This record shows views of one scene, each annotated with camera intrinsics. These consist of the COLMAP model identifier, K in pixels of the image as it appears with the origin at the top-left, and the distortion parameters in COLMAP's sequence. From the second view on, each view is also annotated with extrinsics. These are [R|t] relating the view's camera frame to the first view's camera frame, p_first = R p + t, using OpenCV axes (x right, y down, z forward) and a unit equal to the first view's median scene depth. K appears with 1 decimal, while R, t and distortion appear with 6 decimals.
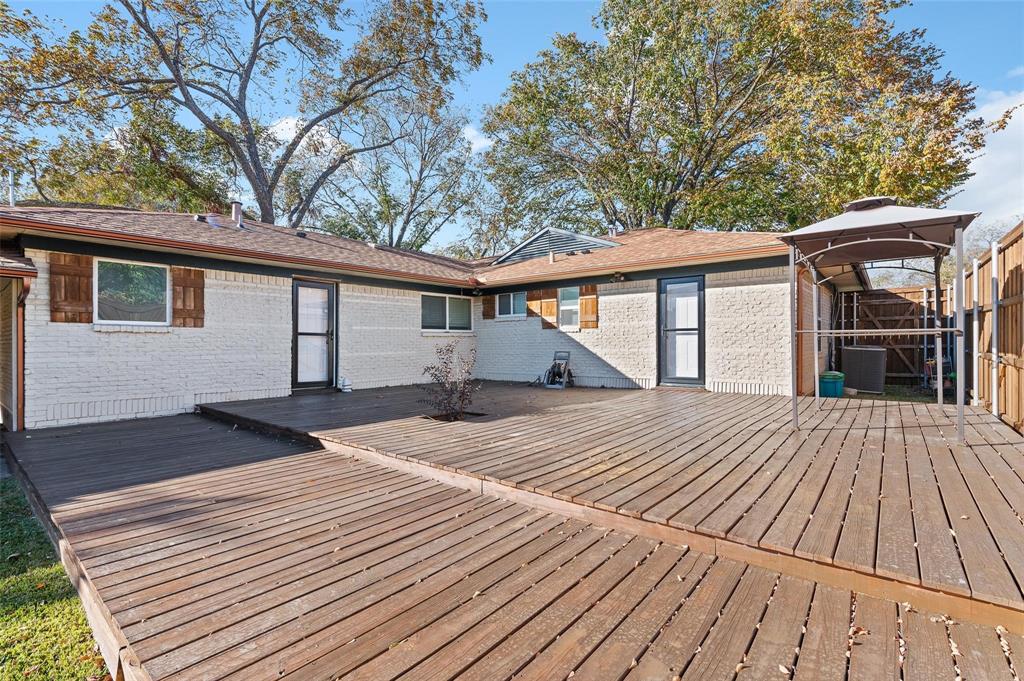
lens RADIAL K [[471.2, 0, 512.0], [0, 471.2, 340.5], [0, 0, 1]] dist [-0.000814, 0.000018]
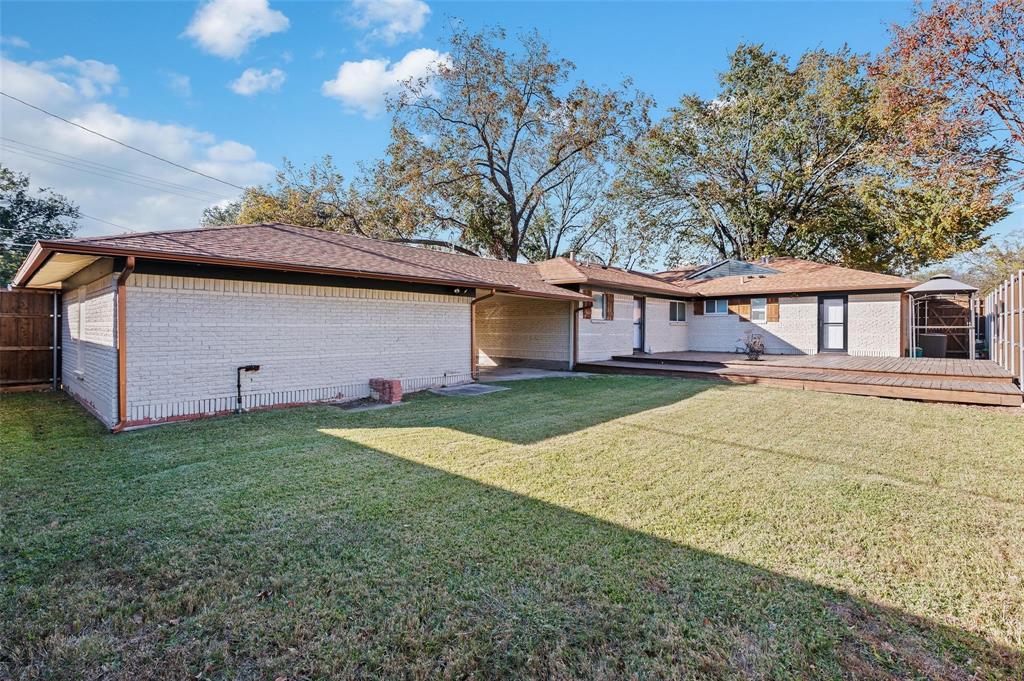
lens RADIAL K [[478.0, 0, 509.7], [0, 478.0, 320.2], [0, 0, 1]] dist [0.003674, 0.000800]
pose [[0.997880, 0.010790, -0.064187, -0.751505], [-0.011623, 0.999853, -0.012623, 0.003026], [0.064041, 0.013342, 0.997858, -0.930911]]
